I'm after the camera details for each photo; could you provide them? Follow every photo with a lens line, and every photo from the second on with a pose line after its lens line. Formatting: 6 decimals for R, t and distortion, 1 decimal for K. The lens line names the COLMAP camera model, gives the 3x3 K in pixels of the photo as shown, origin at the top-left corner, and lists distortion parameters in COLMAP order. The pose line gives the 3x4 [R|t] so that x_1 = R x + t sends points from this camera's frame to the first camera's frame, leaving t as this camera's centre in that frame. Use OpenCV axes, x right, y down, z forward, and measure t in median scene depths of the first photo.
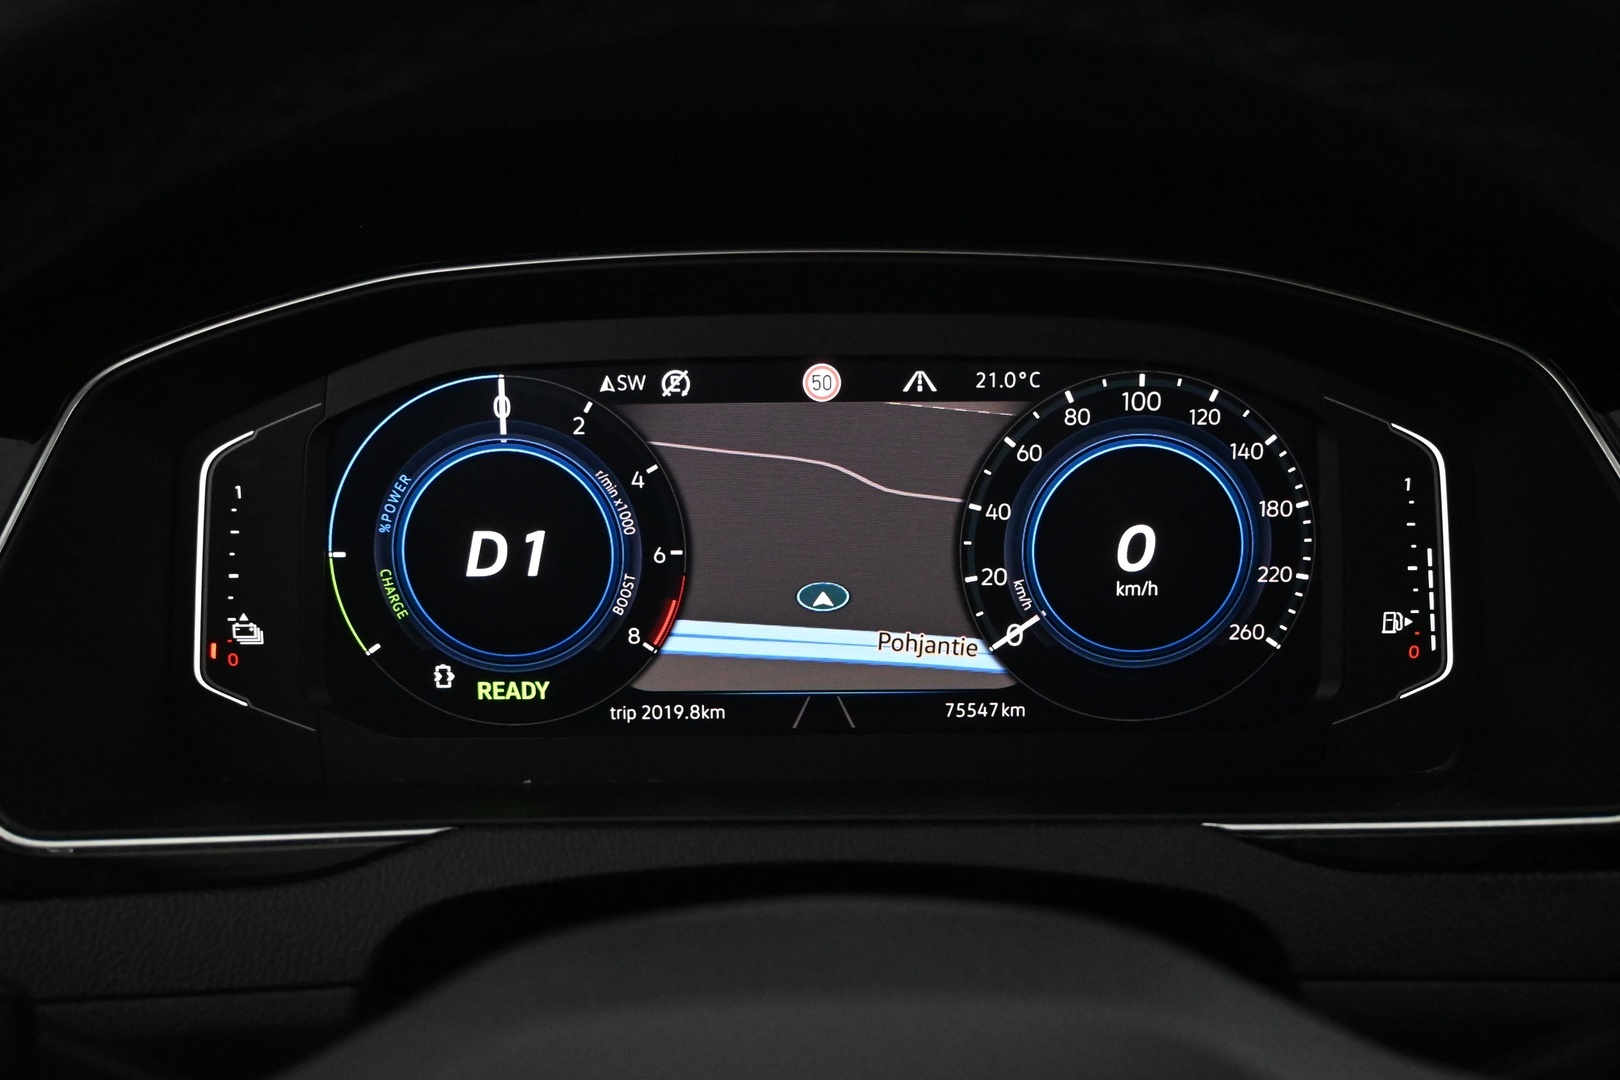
lens RADIAL K [[1688.7, 0, 806.7], [0, 1688.7, 542.0], [0, 0, 1]] dist [0.000216, 0.000000]
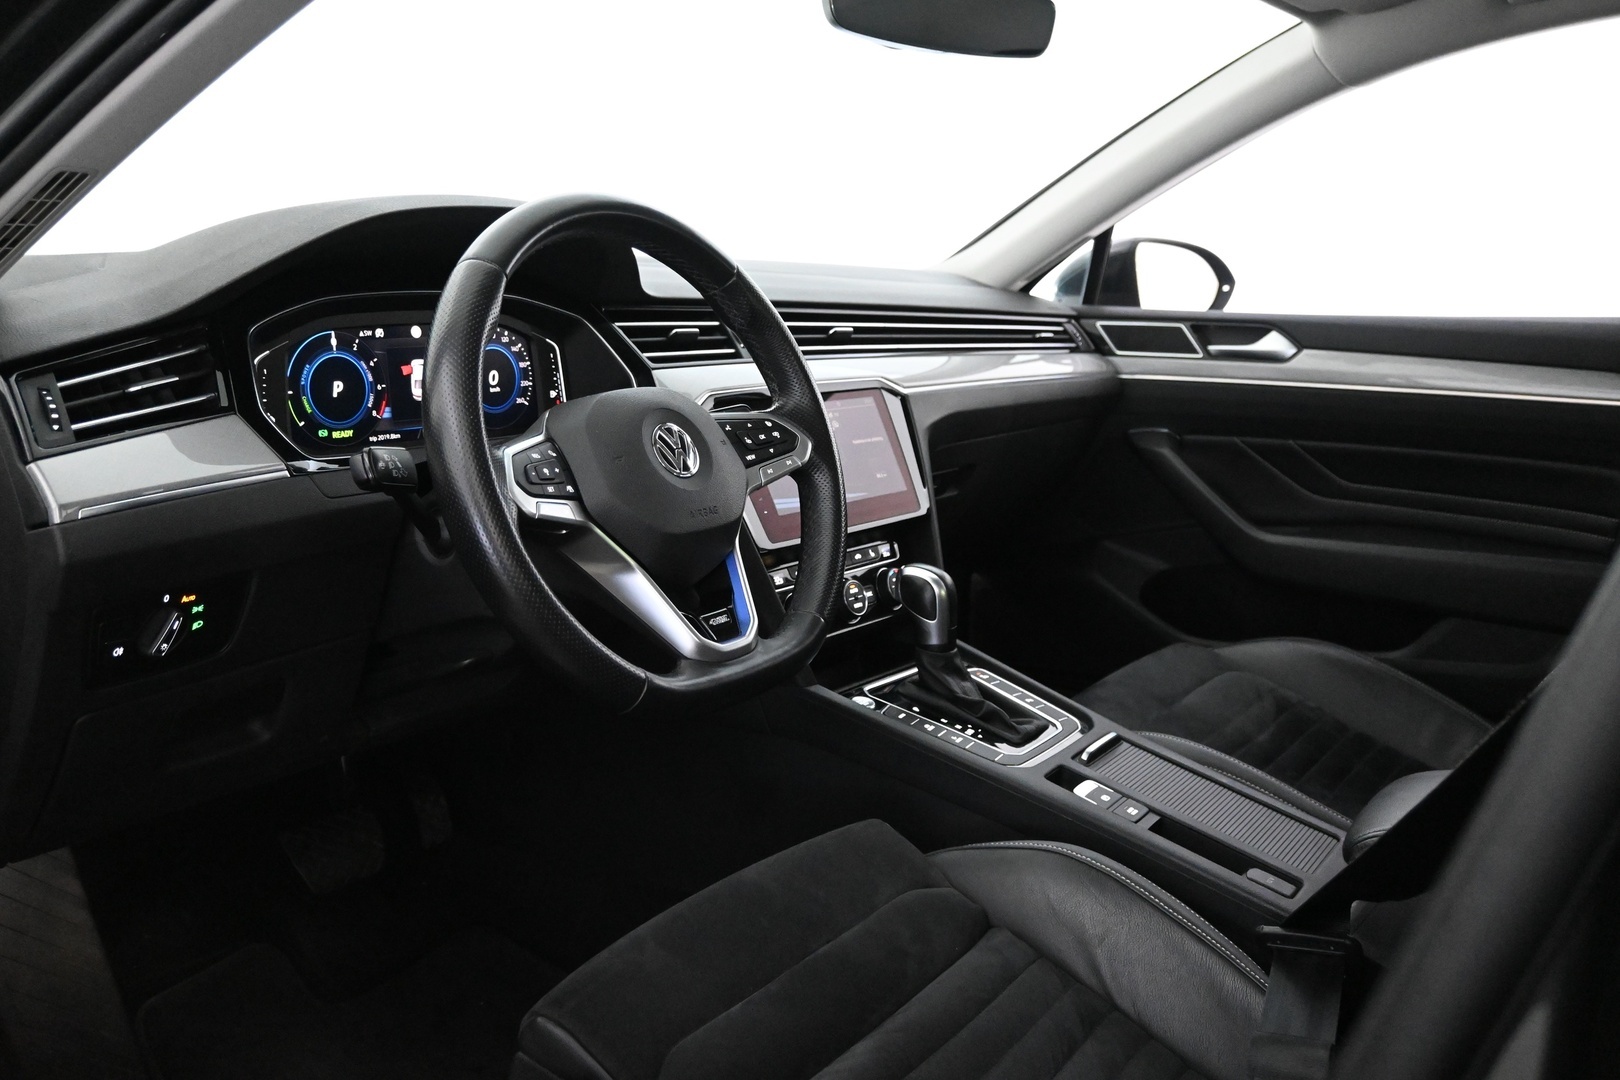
lens RADIAL K [[1324.4, 0, 813.6], [0, 1324.4, 538.4], [0, 0, 1]] dist [-0.014323, -0.008868]
pose [[0.585185, -0.143806, 0.798046, -1.665878], [0.174168, 0.983471, 0.049506, 0.313153], [-0.791974, 0.110024, 0.600559, -1.146098]]
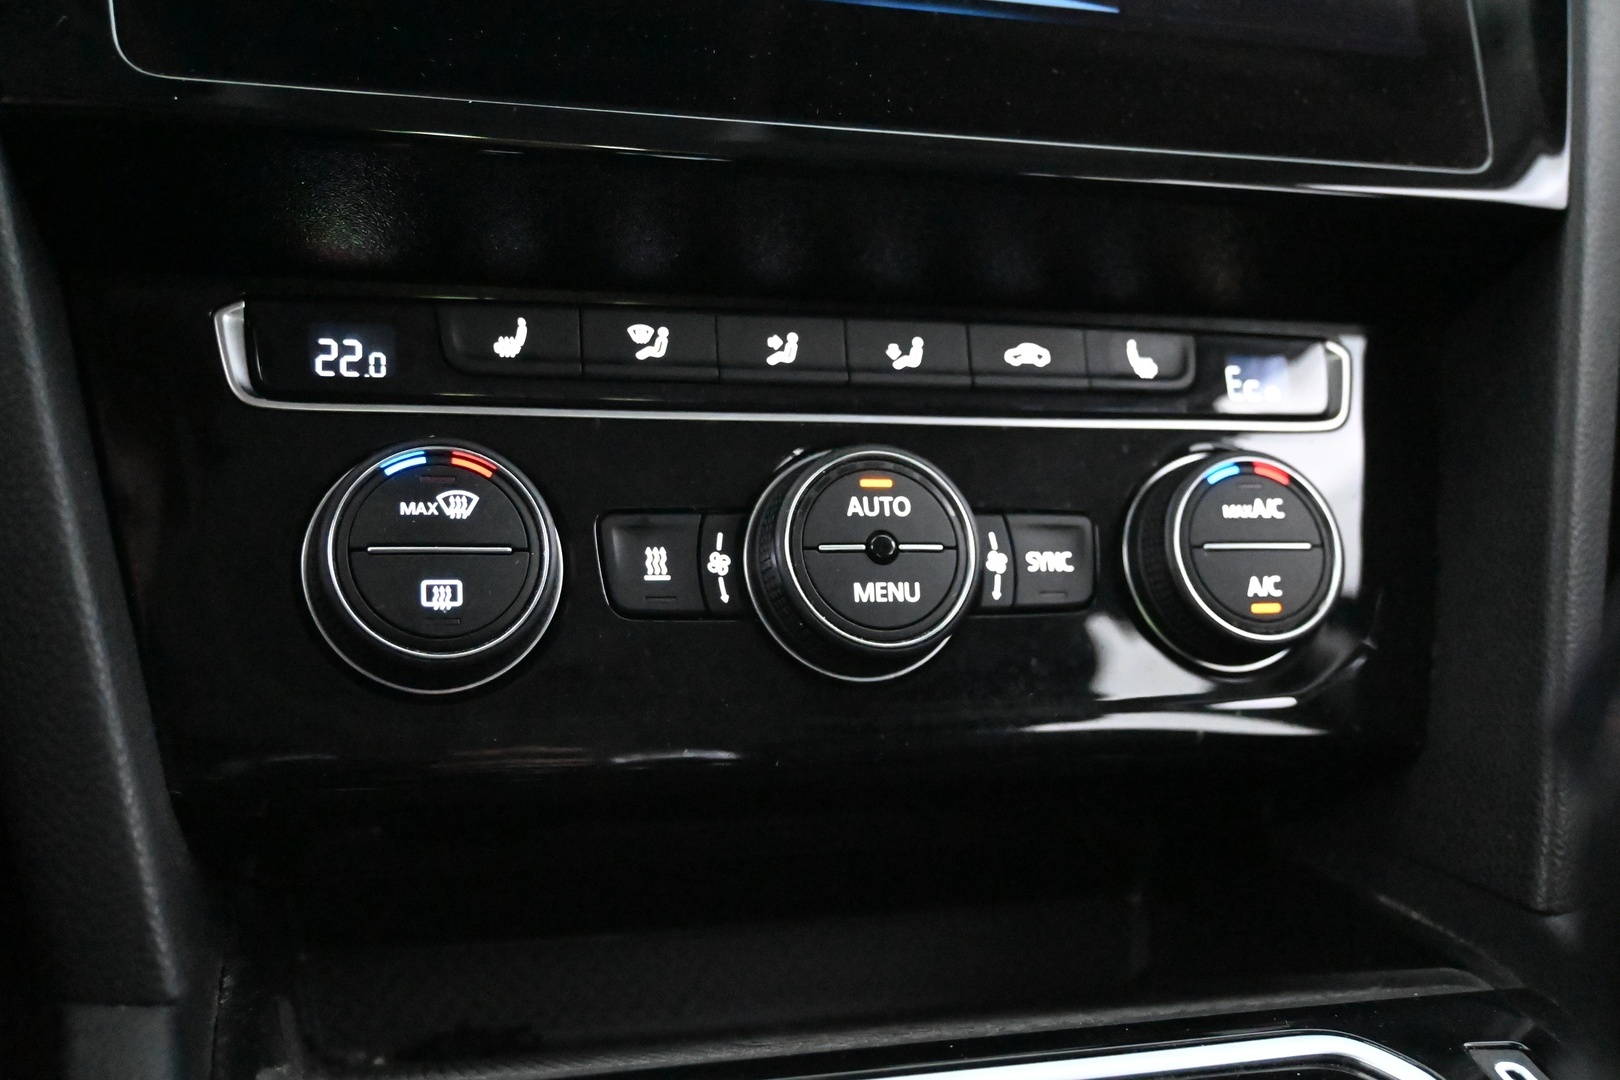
lens RADIAL K [[1607.2, 0, 802.7], [0, 1607.2, 547.4], [0, 0, 1]] dist [-0.002804, 0.000000]
pose [[0.943089, -0.008732, 0.332427, 0.682791], [0.029504, 0.997910, -0.057491, 0.670108], [-0.331230, 0.064027, 0.941375, 0.093960]]
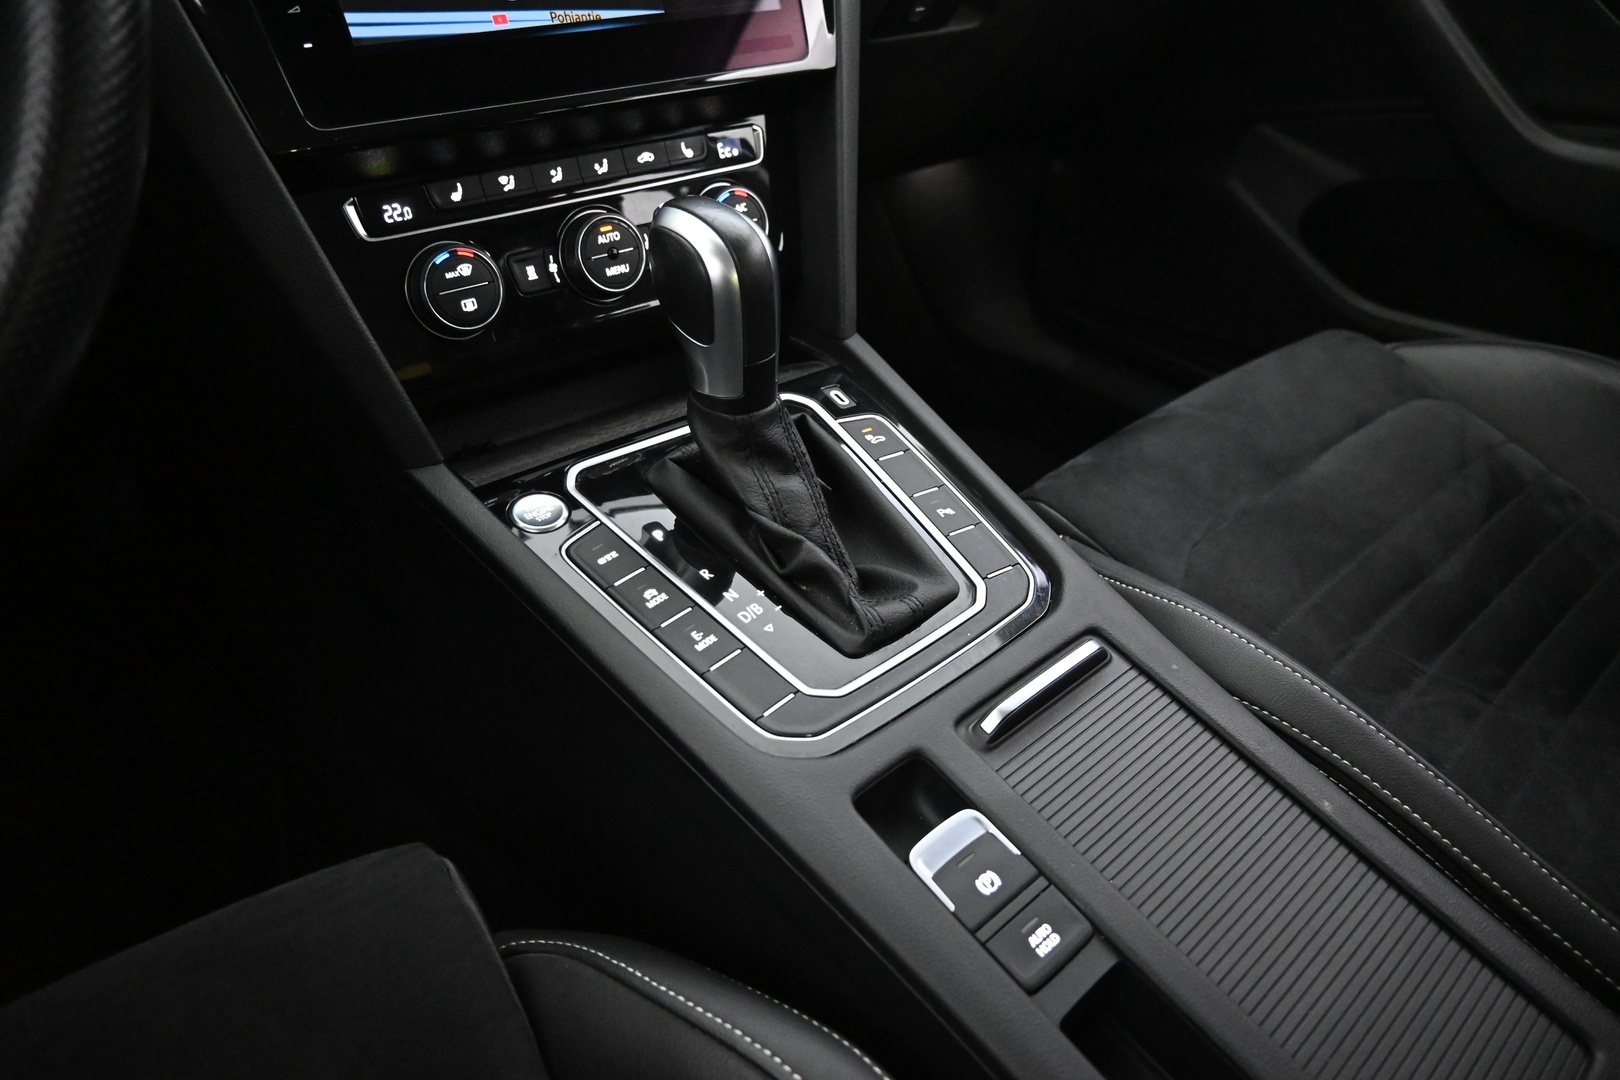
lens RADIAL K [[1097.0, 0, 809.4], [0, 1097.0, 536.5], [0, 0, 1]] dist [-0.006943, -0.001771]
pose [[0.739469, -0.361347, 0.567991, 0.274075], [0.124260, 0.902498, 0.412380, 0.435038], [-0.661623, -0.234364, 0.712270, -0.401490]]
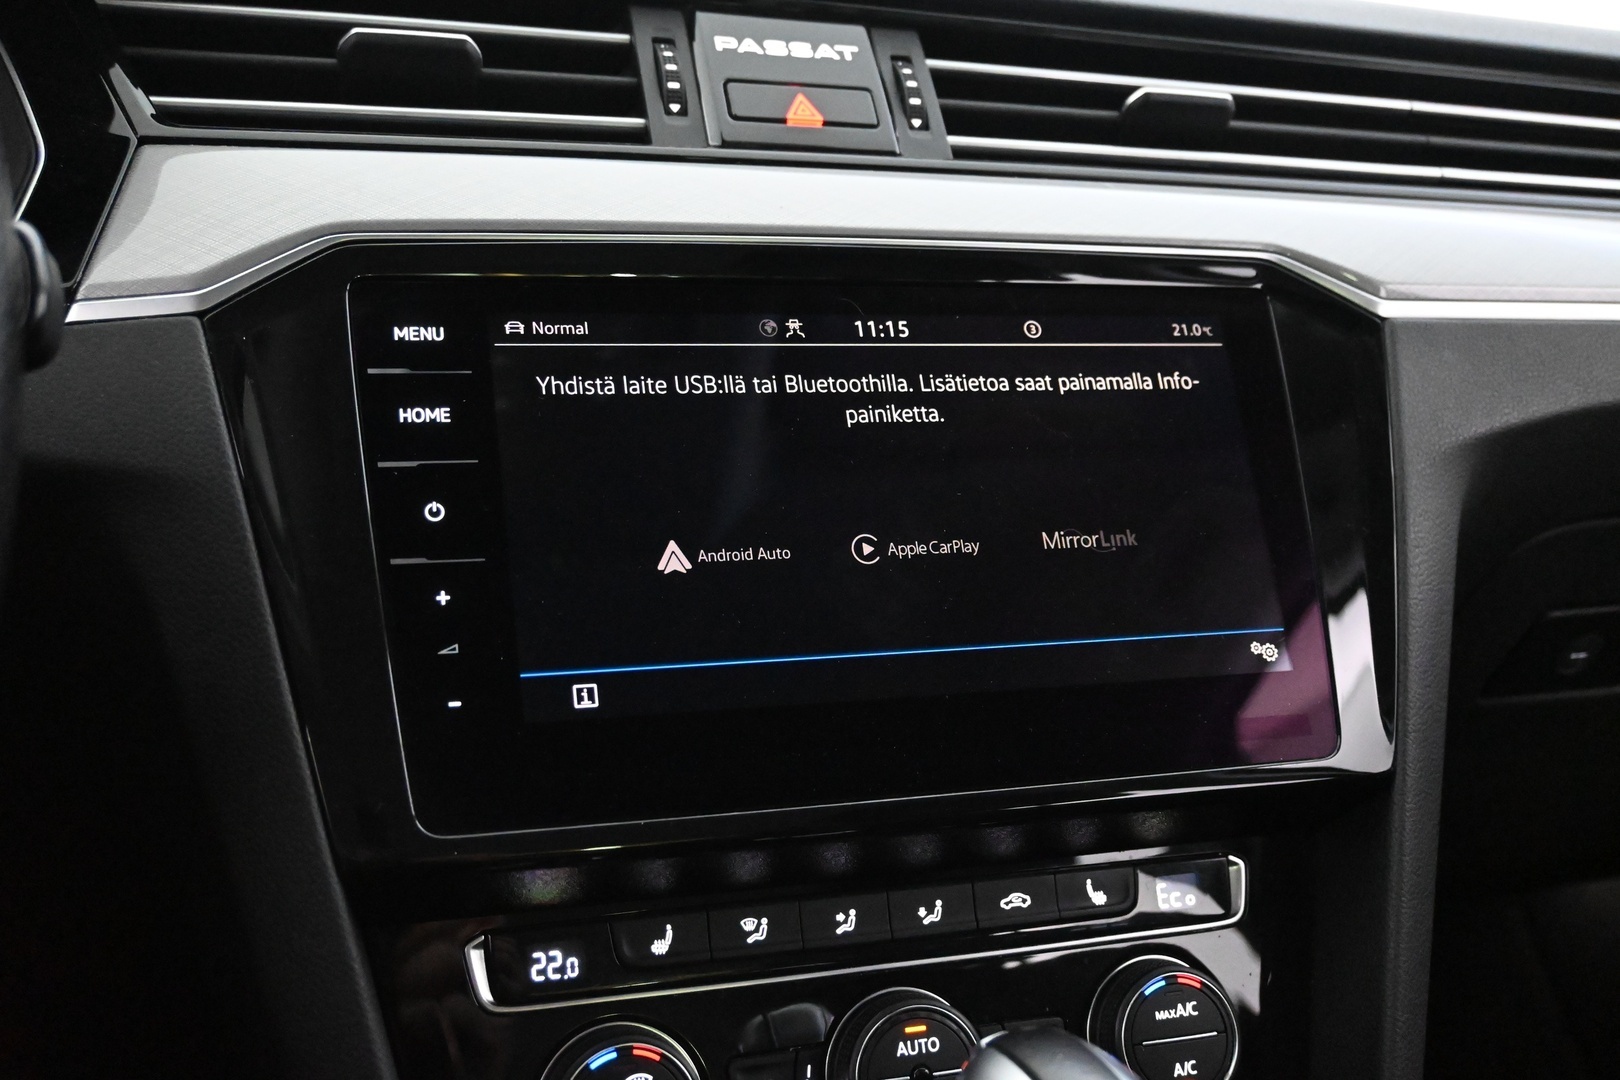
lens RADIAL K [[1607.2, 0, 811.6], [0, 1607.2, 548.1], [0, 0, 1]] dist [-0.002804, 0.000000]
pose [[0.935576, -0.038443, 0.351026, 0.541930], [0.059872, 0.996933, -0.050394, 0.354418], [-0.348013, 0.068164, 0.935009, -0.202224]]
